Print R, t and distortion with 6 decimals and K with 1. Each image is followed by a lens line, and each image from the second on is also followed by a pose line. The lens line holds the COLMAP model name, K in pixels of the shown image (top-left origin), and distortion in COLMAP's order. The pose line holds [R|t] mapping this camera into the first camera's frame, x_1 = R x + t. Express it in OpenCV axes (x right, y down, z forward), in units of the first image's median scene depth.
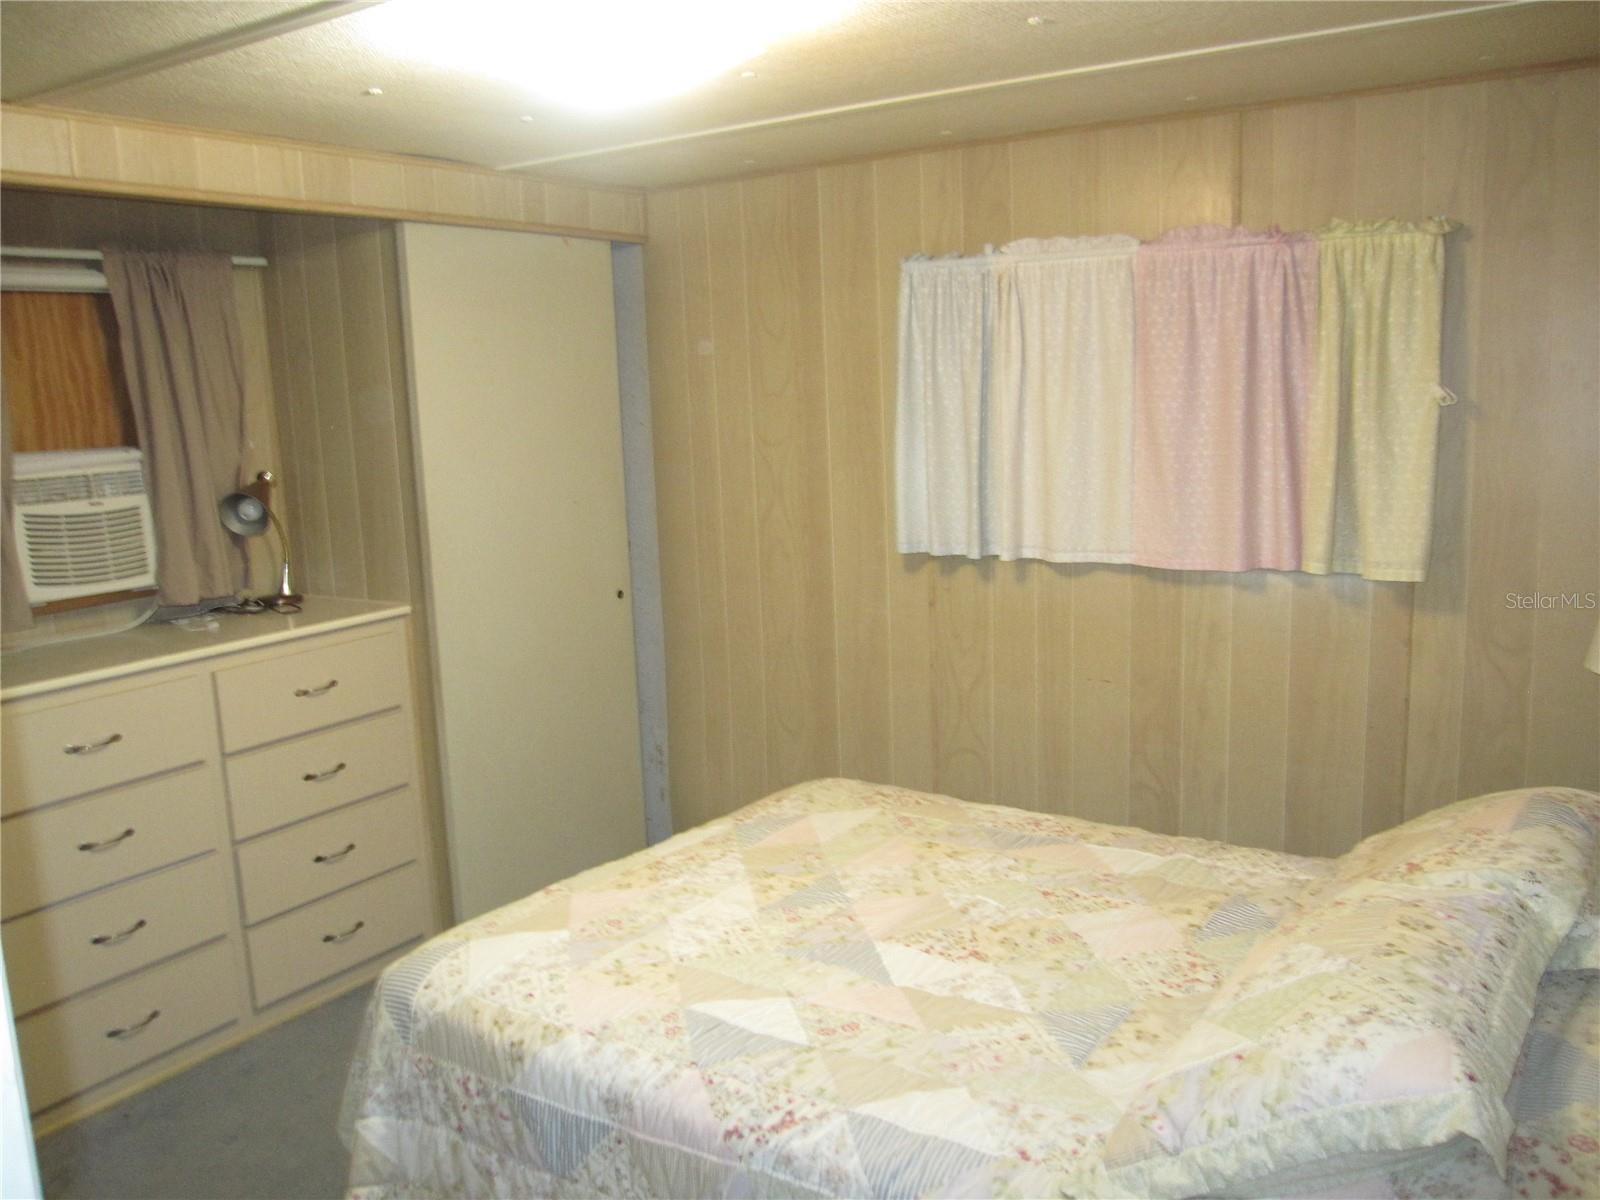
lens RADIAL K [[1320.3, 0, 802.0], [0, 1320.3, 624.5], [0, 0, 1]] dist [-0.076586, 0.048469]
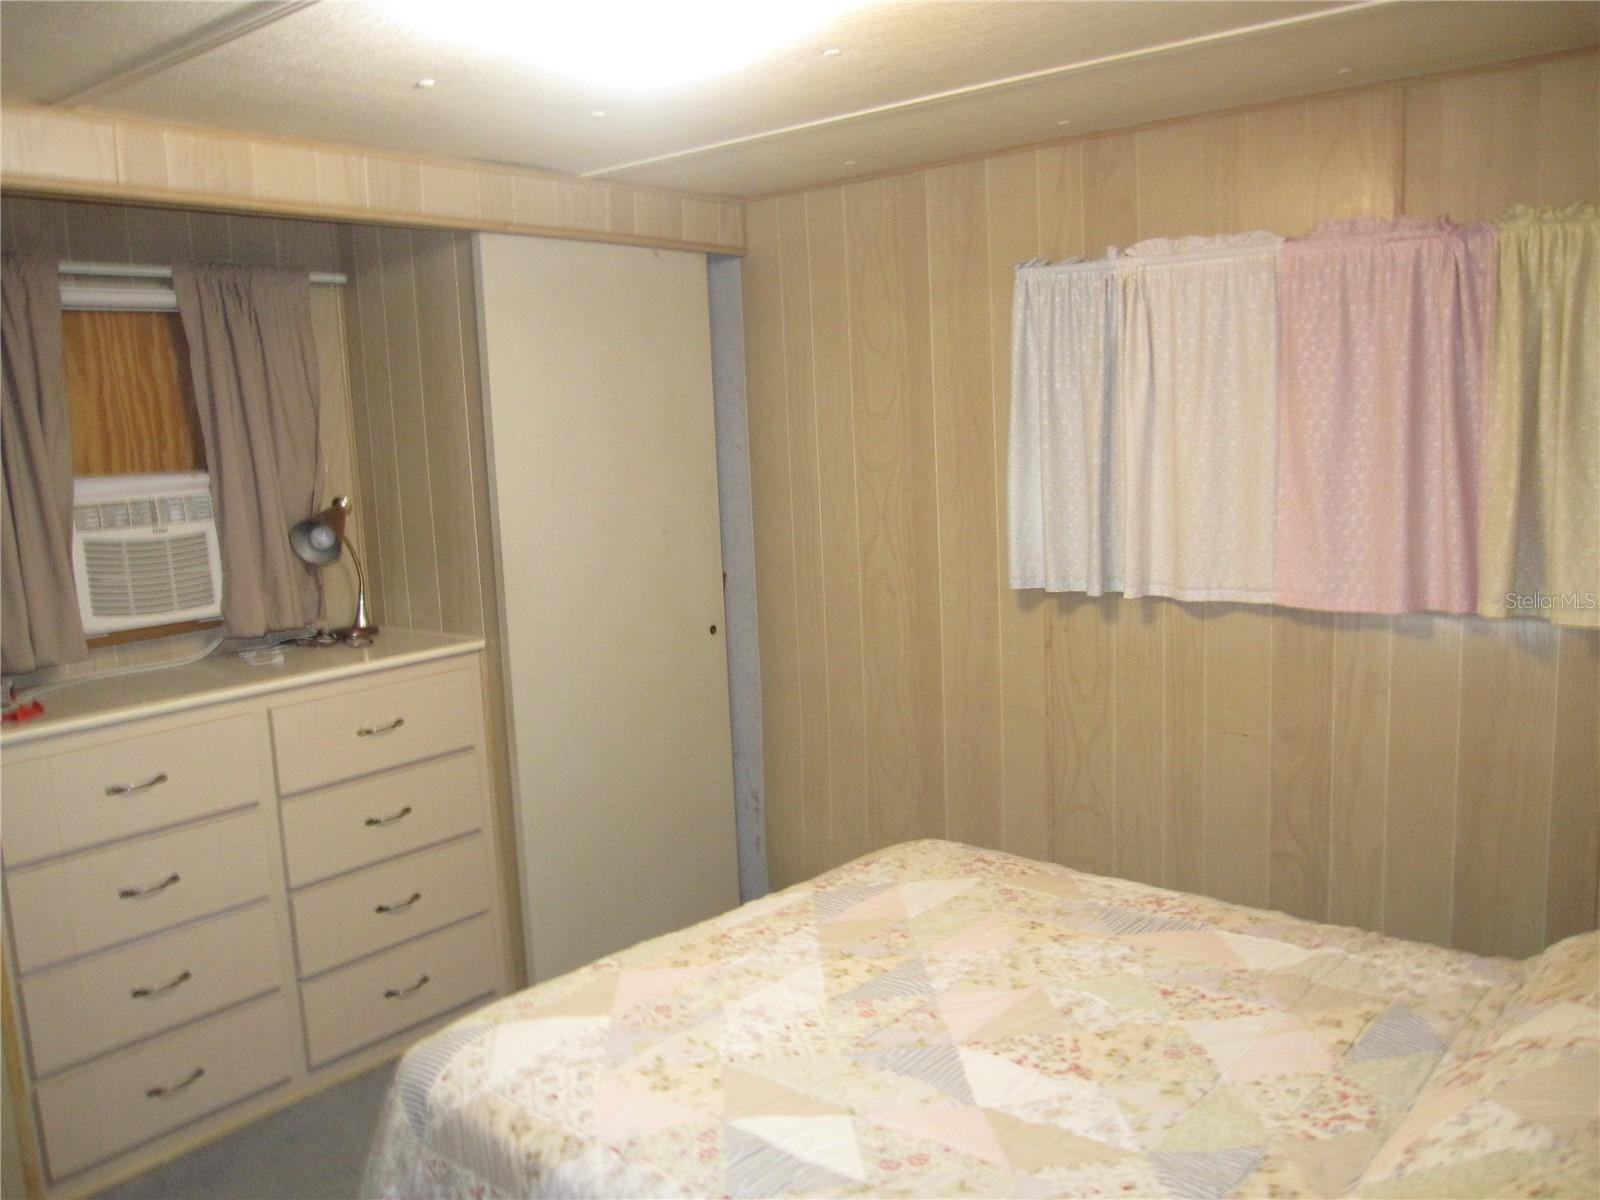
lens RADIAL K [[1320.3, 0, 800.9], [0, 1320.3, 620.2], [0, 0, 1]] dist [-0.076586, 0.048469]
pose [[0.994349, 0.010675, -0.105623, 0.028357], [-0.013396, 0.999595, -0.025088, -0.008749], [0.105312, 0.026361, 0.994090, 0.096607]]
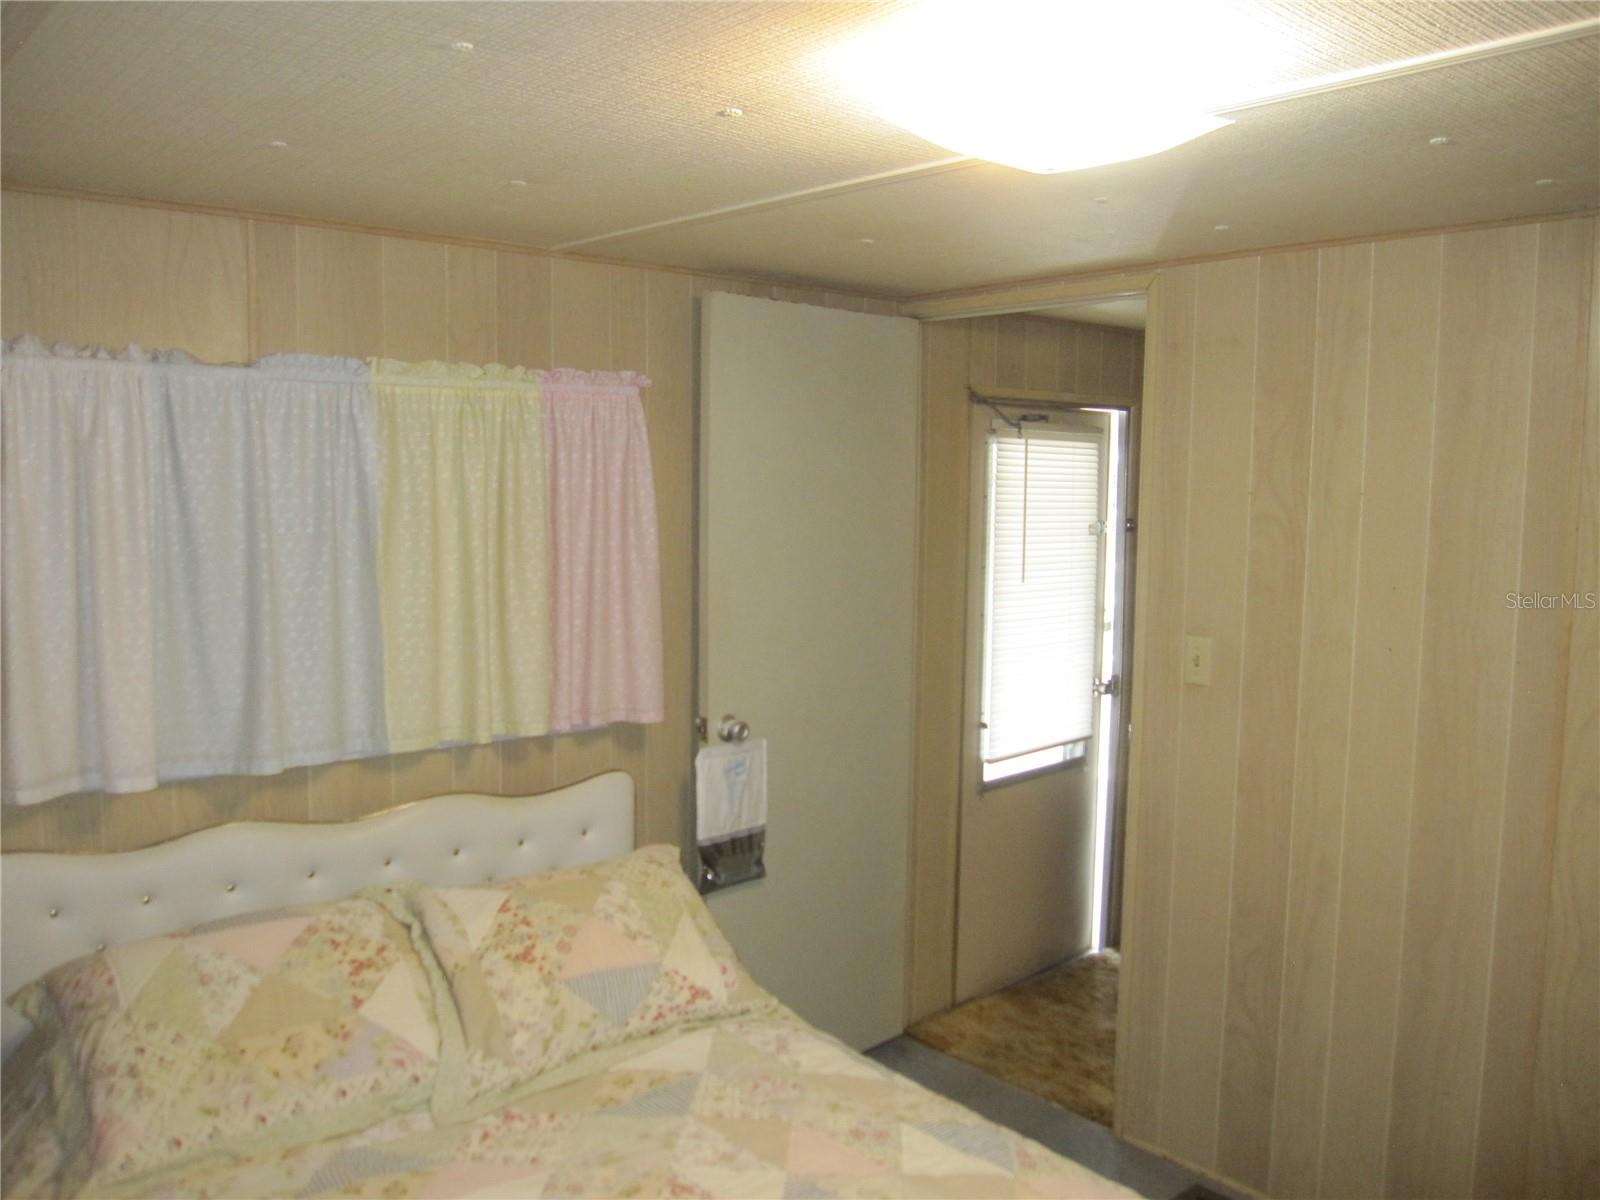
lens RADIAL K [[1320.3, 0, 797.2], [0, 1320.3, 591.8], [0, 0, 1]] dist [-0.076586, 0.048469]
pose [[-0.962853, -0.007202, 0.269929, -0.122181], [0.064374, 0.964699, 0.255365, -0.241780], [-0.262240, 0.263255, -0.928400, 1.147888]]
